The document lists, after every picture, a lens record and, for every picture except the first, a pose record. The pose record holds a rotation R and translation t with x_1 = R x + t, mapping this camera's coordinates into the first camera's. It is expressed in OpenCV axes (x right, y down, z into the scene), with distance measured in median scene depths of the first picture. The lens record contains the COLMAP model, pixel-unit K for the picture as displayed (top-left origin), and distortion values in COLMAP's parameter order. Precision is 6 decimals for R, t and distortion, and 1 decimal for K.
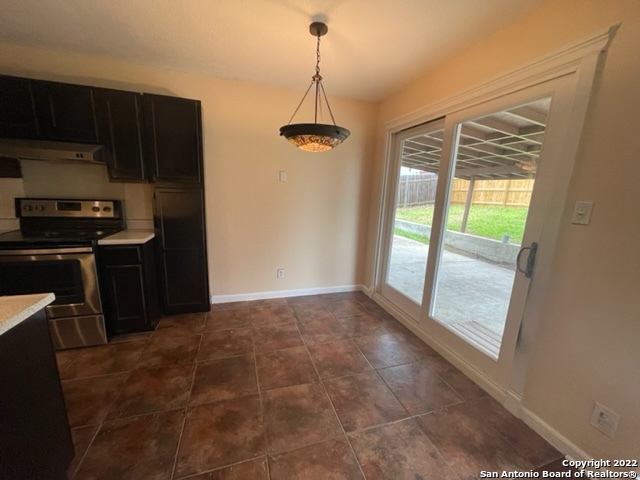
lens RADIAL K [[258.4, 0, 320.5], [0, 258.4, 243.9], [0, 0, 1]] dist [0.004382, 0.000101]
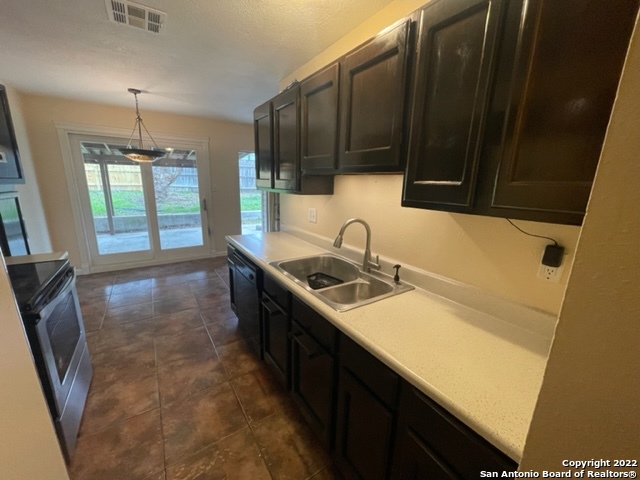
lens RADIAL K [[258.4, 0, 317.6], [0, 258.4, 242.4], [0, 0, 1]] dist [0.004382, 0.000101]
pose [[-0.262682, -0.268414, 0.926797, -1.682568], [0.167468, 0.933267, 0.317753, -0.180606], [-0.950238, 0.238677, -0.200202, 0.327887]]
